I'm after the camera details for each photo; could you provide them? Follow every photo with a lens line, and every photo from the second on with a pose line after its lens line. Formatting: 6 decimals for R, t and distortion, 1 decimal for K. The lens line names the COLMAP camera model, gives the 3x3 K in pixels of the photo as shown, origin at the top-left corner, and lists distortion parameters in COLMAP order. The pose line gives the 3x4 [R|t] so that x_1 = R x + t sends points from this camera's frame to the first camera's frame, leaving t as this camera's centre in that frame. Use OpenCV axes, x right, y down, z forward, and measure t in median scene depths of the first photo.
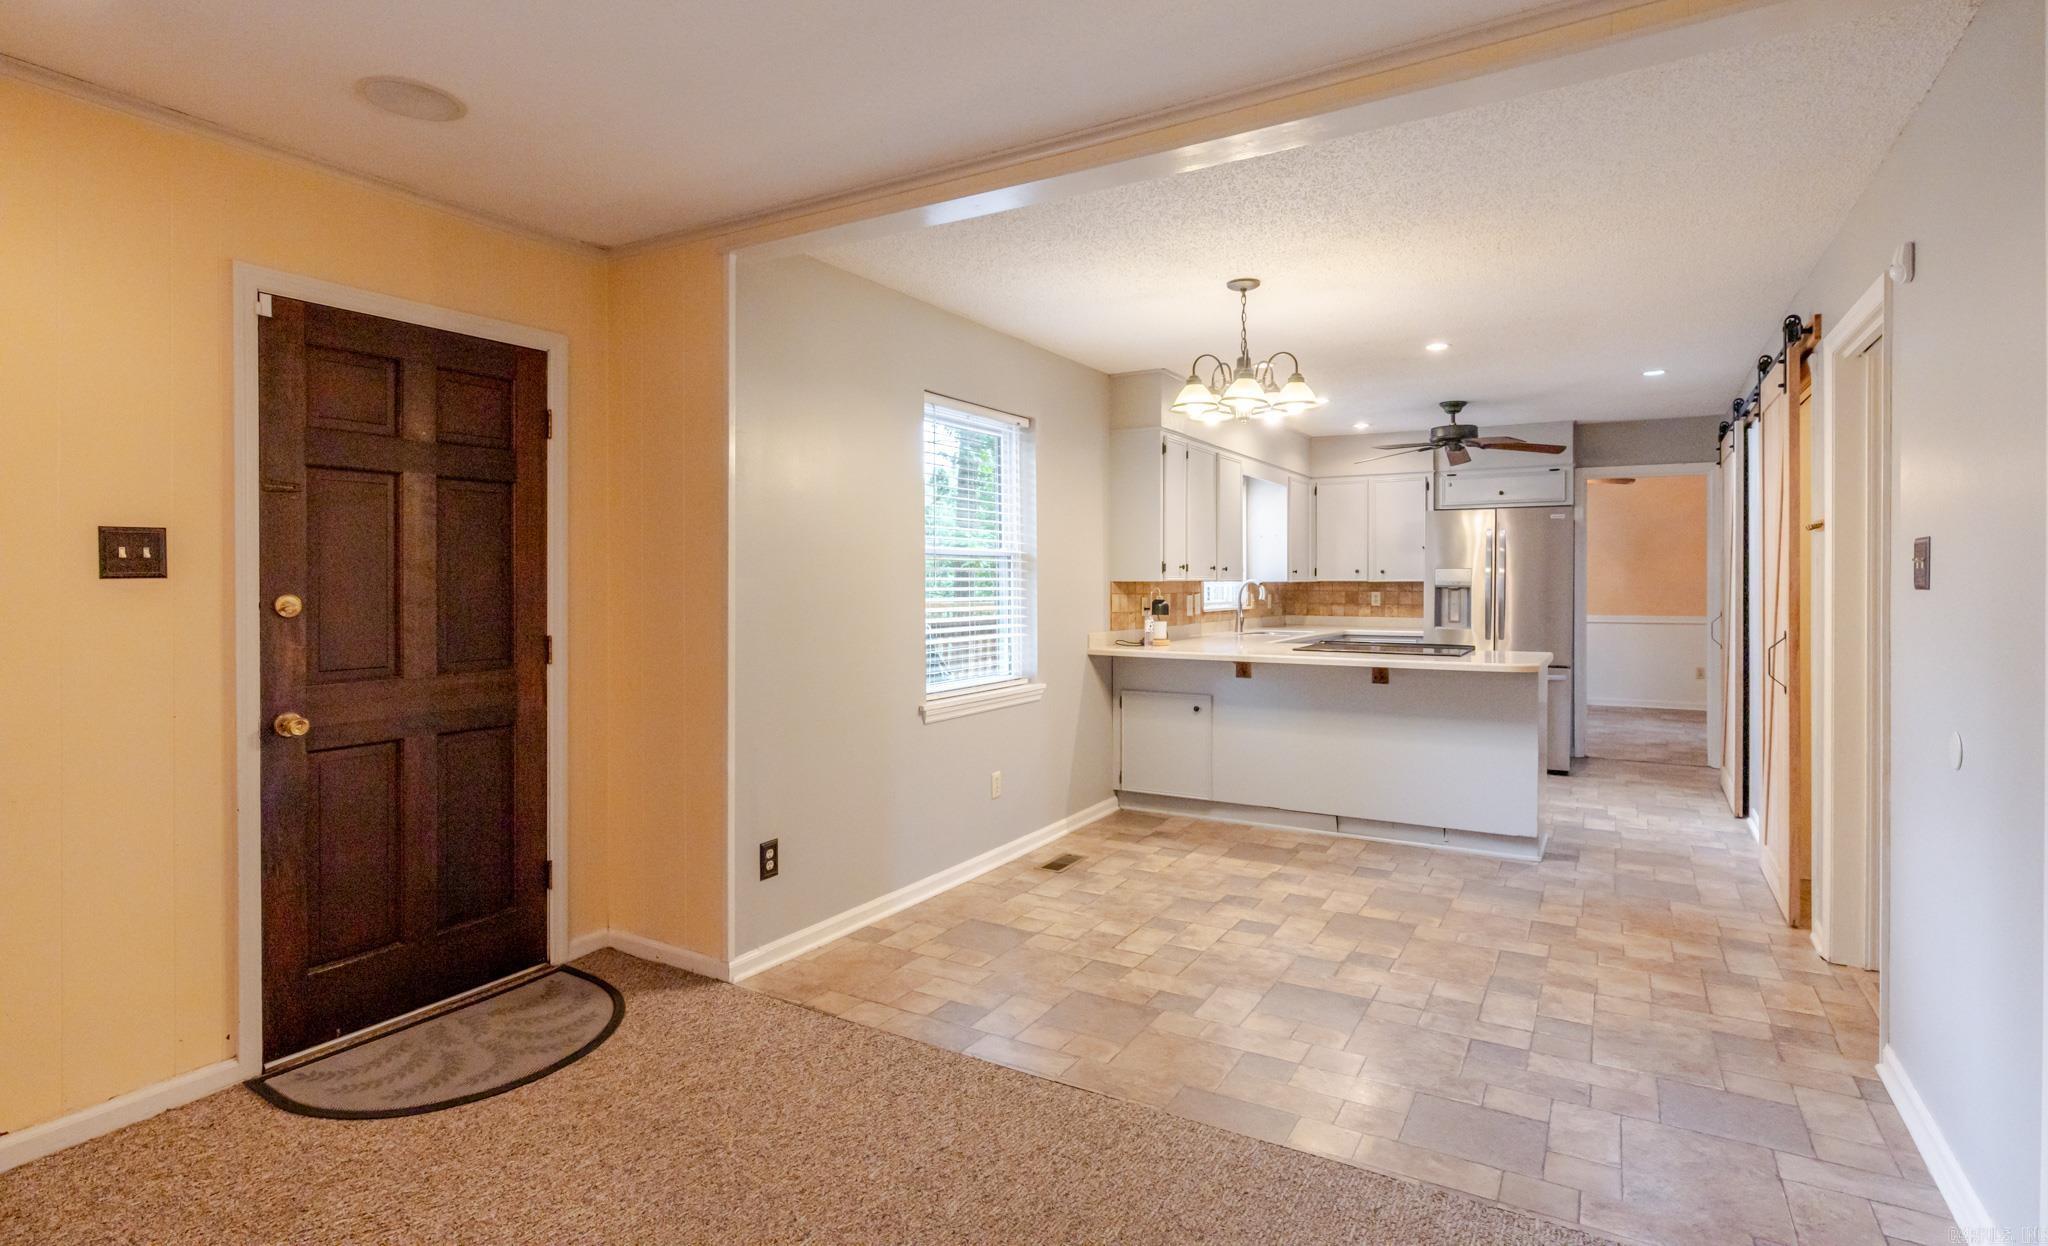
lens RADIAL K [[1012.5, 0, 1026.1], [0, 1012.5, 601.8], [0, 0, 1]] dist [0.005673, -0.002006]
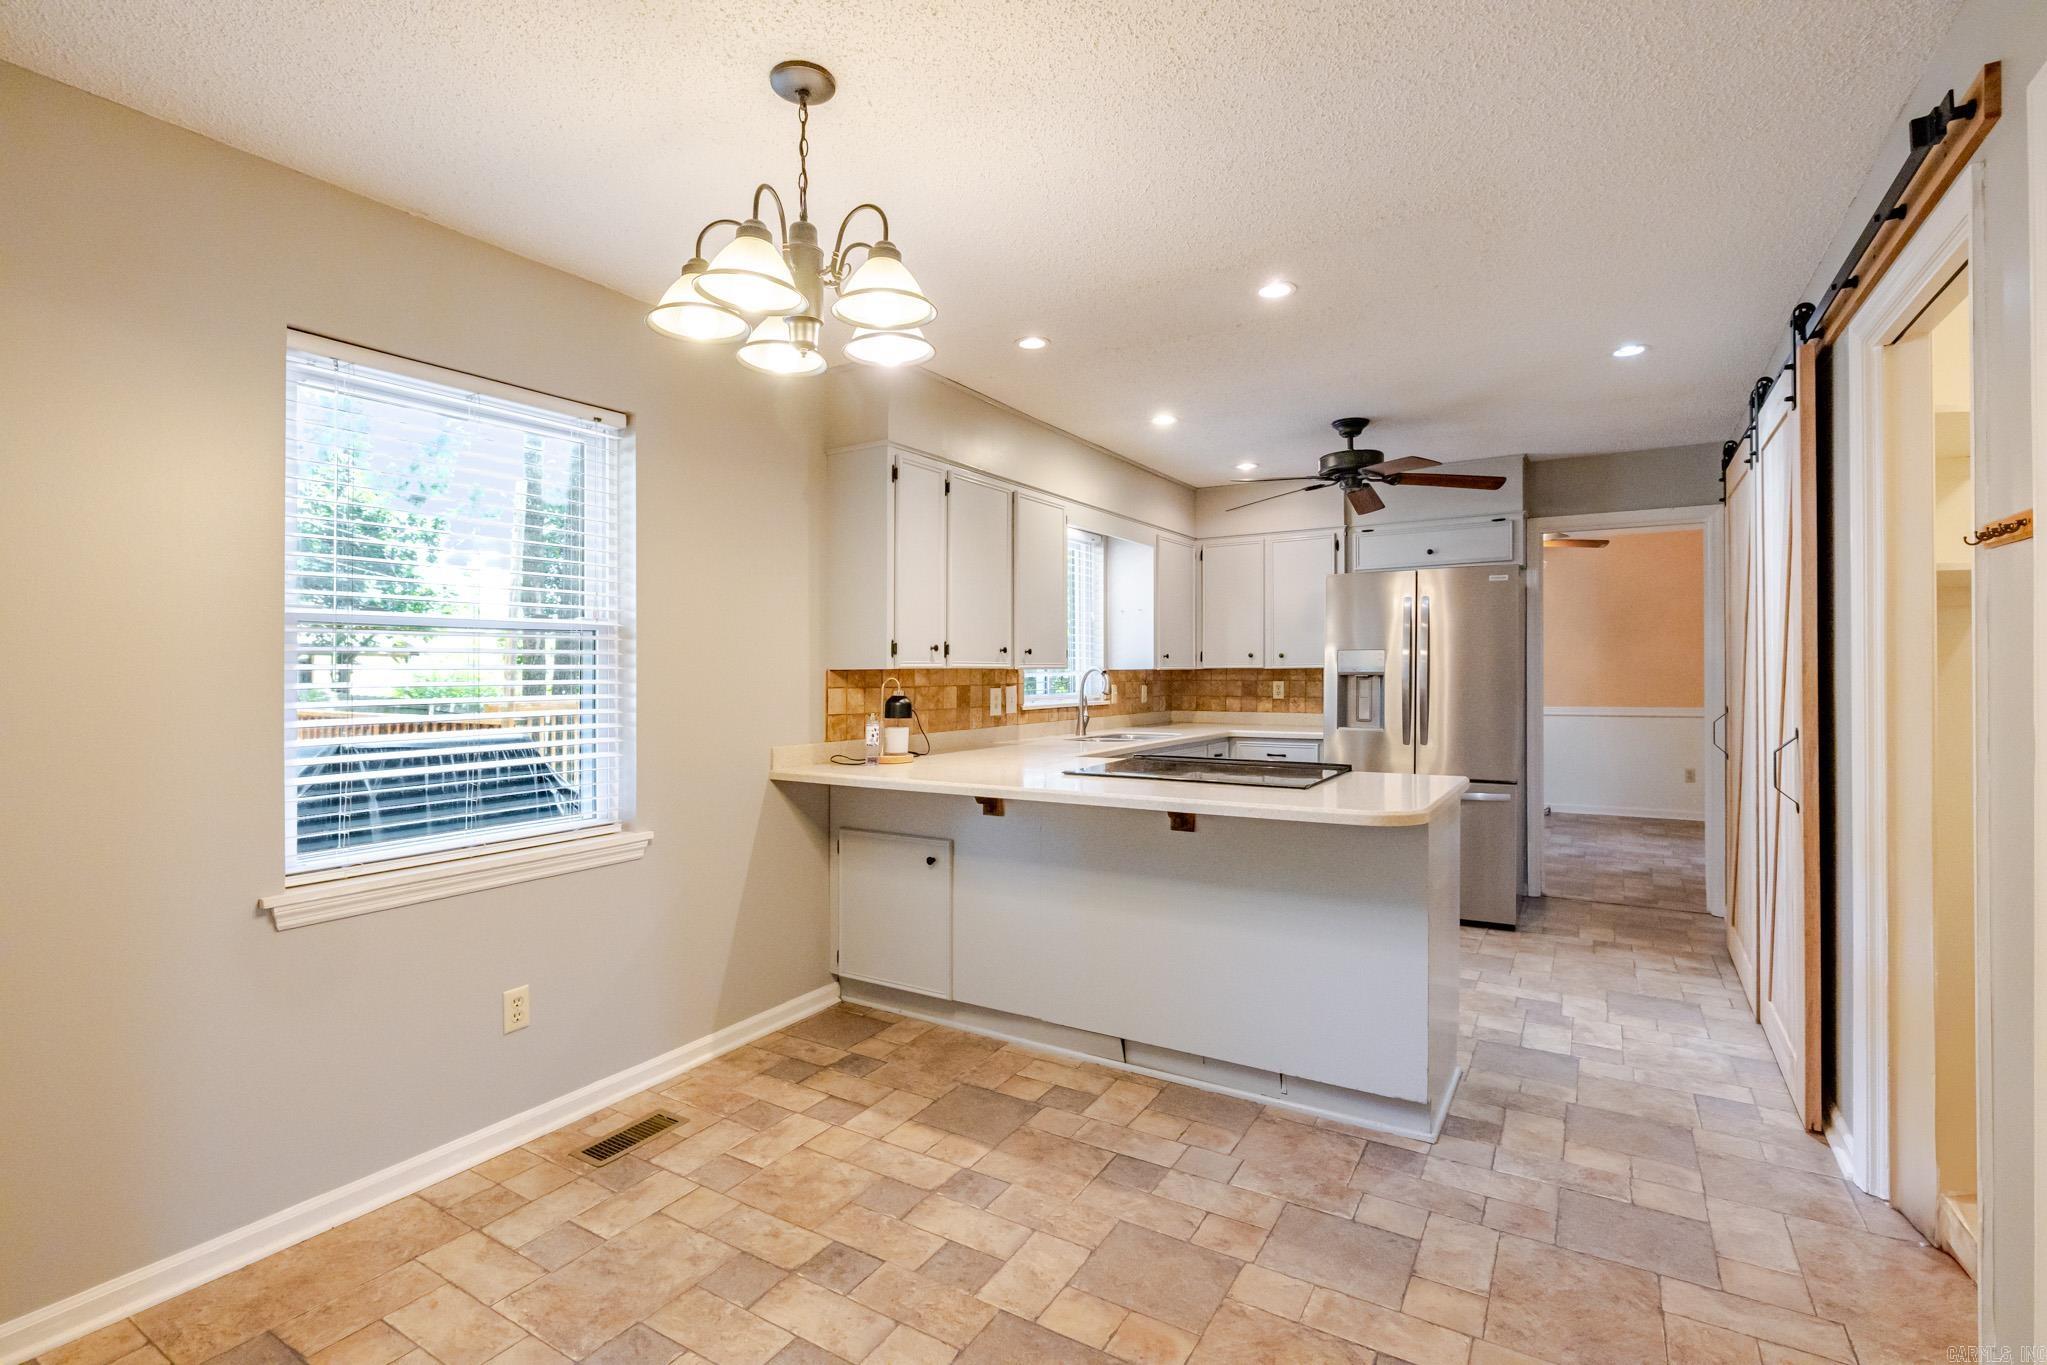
lens RADIAL K [[935.8, 0, 1014.8], [0, 935.8, 691.5], [0, 0, 1]] dist [-0.002876, -0.000201]
pose [[0.999477, -0.004889, -0.031956, 0.236594], [0.004944, 0.999986, 0.001671, -0.005954], [0.031948, -0.001828, 0.999488, 0.377899]]
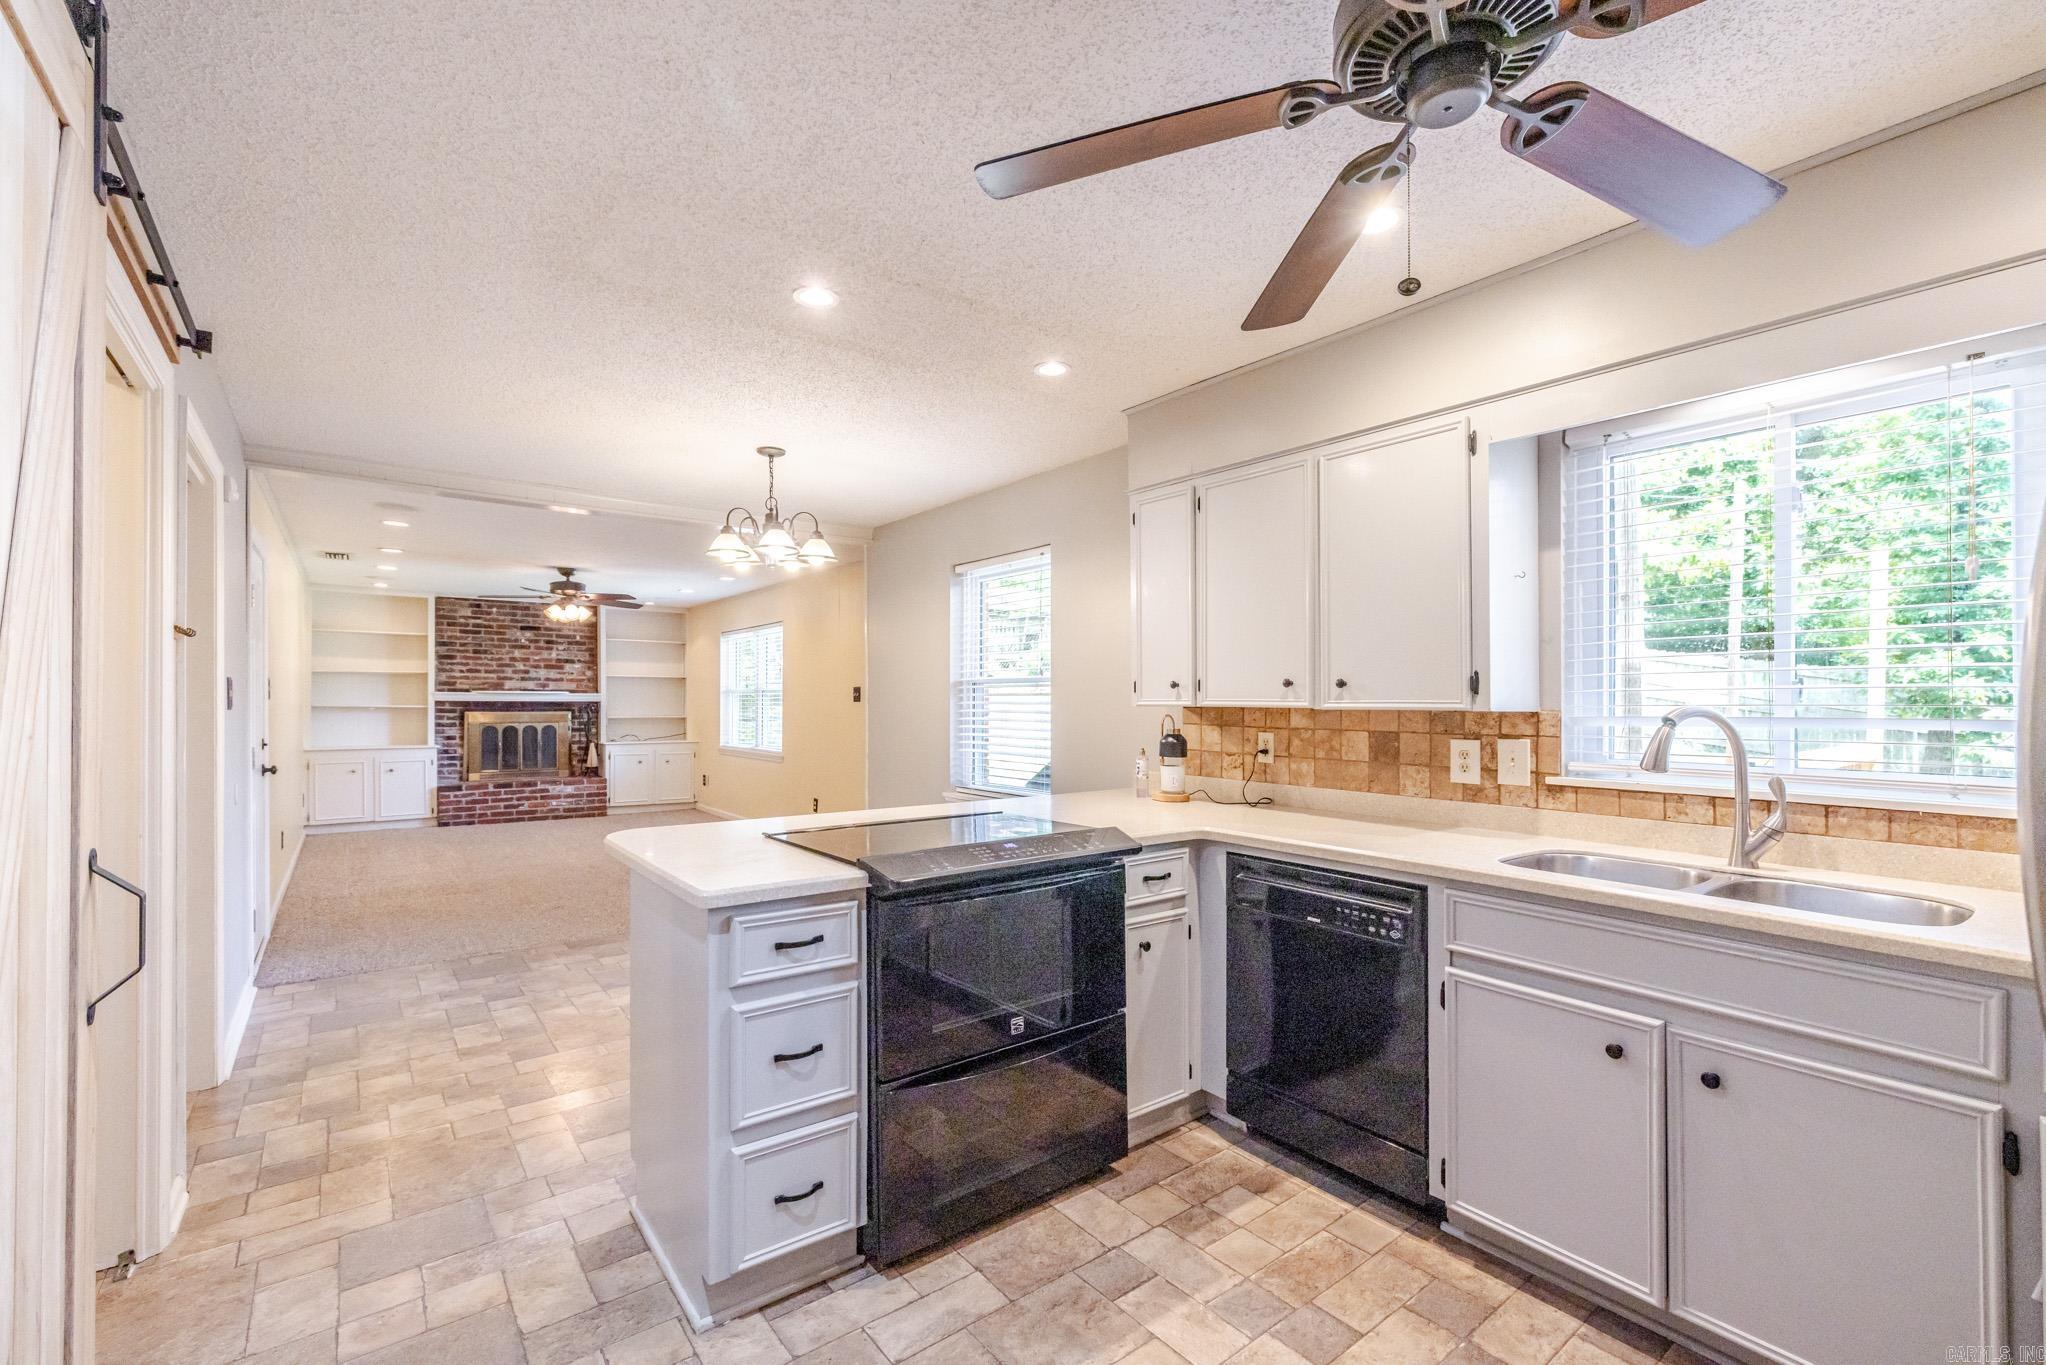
lens RADIAL K [[877.6, 0, 1013.9], [0, 877.6, 694.1], [0, 0, 1]] dist [0.008851, -0.000529]
pose [[-0.382853, -0.007118, -0.923782, 0.736685], [-0.021476, 0.999769, 0.001197, -0.028121], [0.923560, 0.020297, -0.382917, 1.153851]]
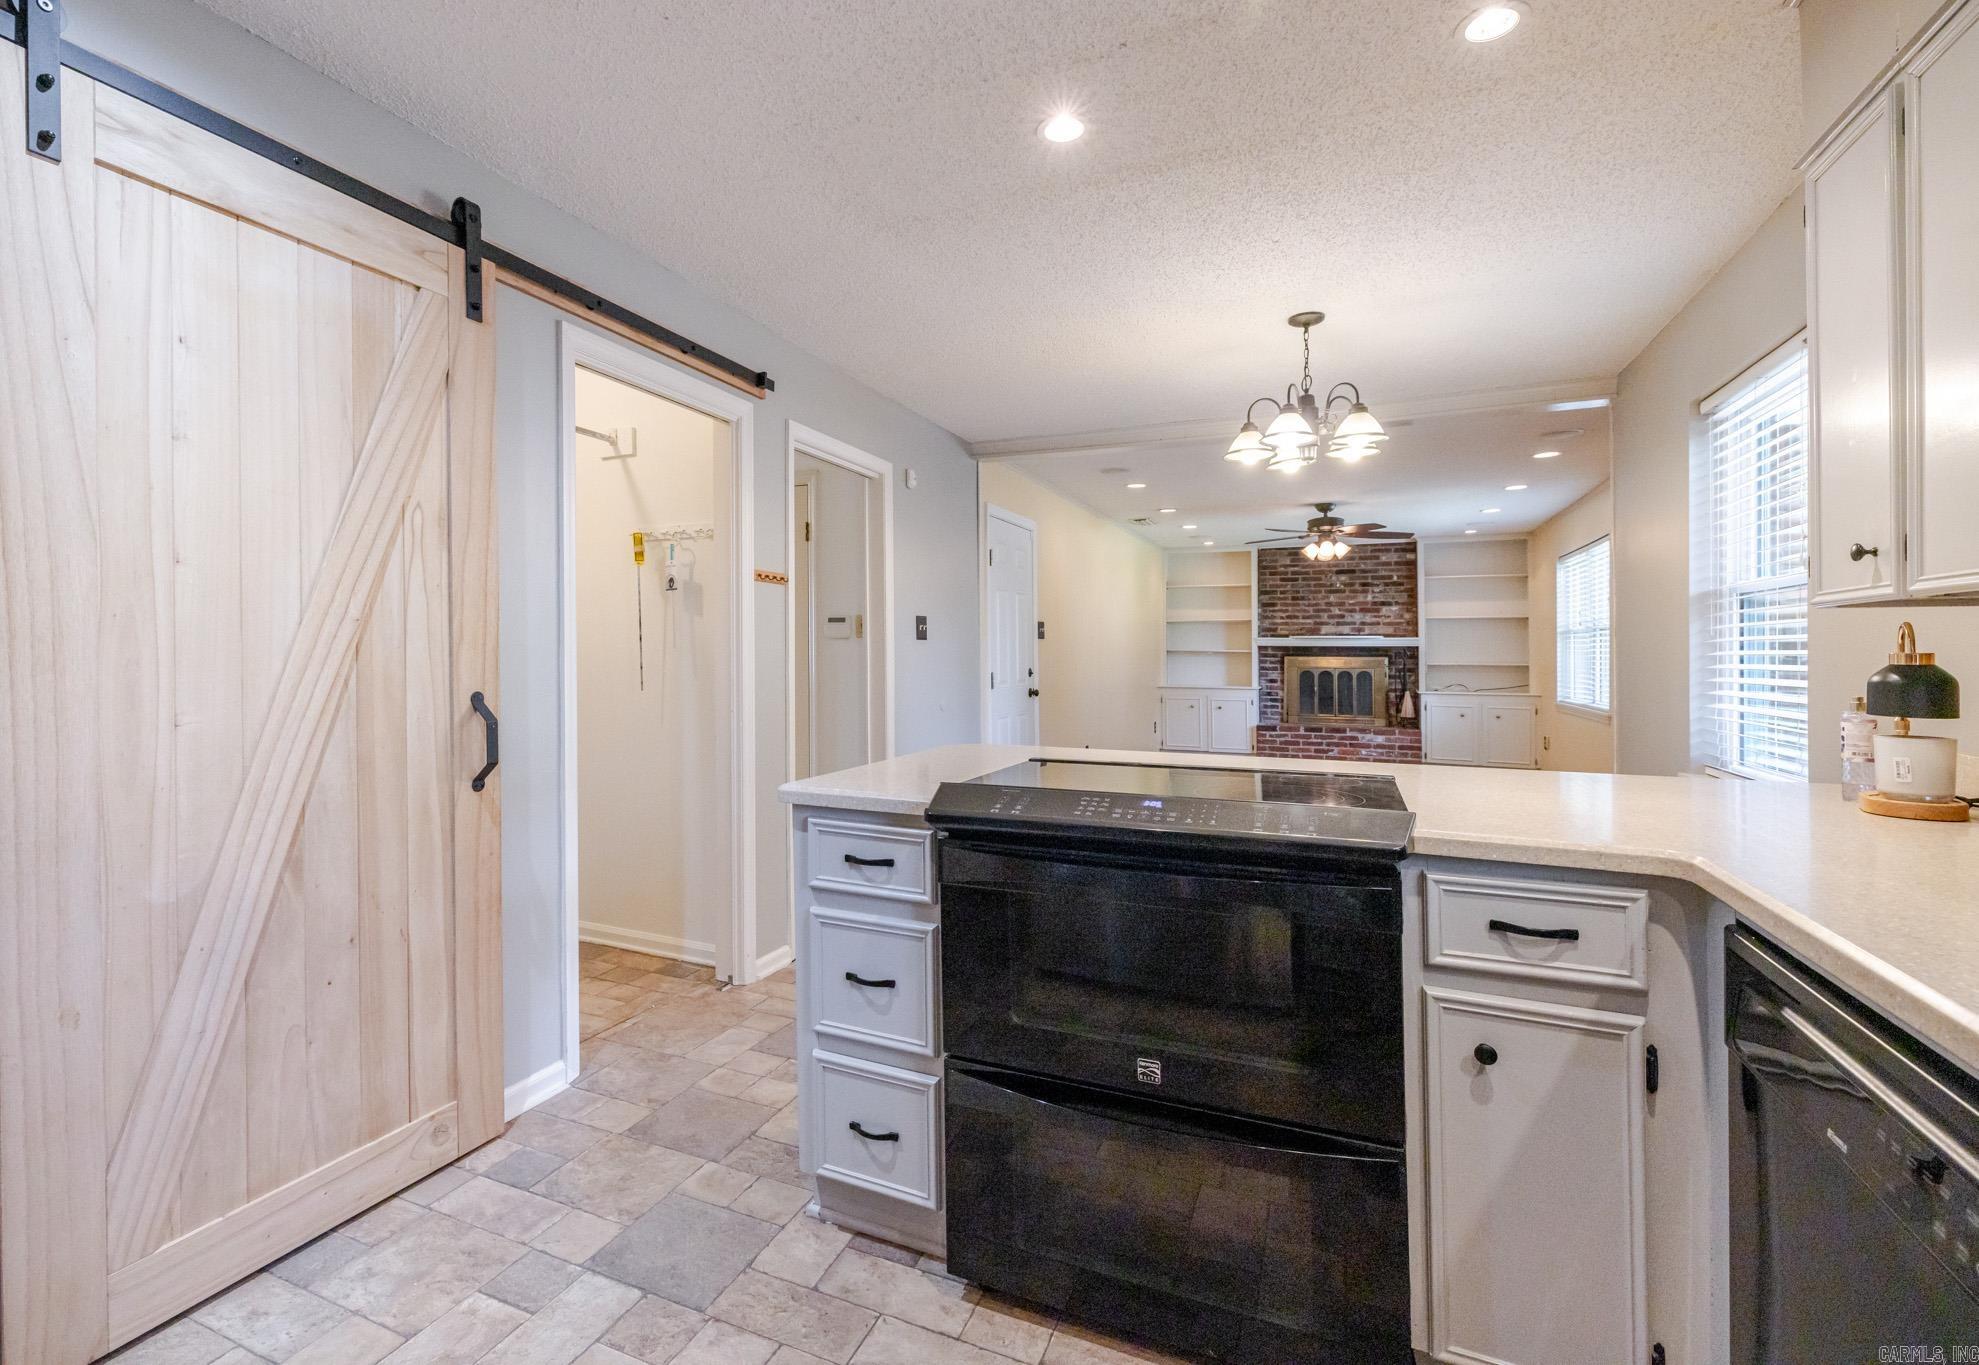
lens RADIAL K [[903.8, 0, 915.9], [0, 903.8, 641.0], [0, 0, 1]] dist [-0.009709, 0.001159]
pose [[-0.996420, -0.002409, -0.084510, 0.462431], [-0.003007, 0.999971, 0.006939, -0.010464], [0.084491, 0.007169, -0.996398, 1.272474]]
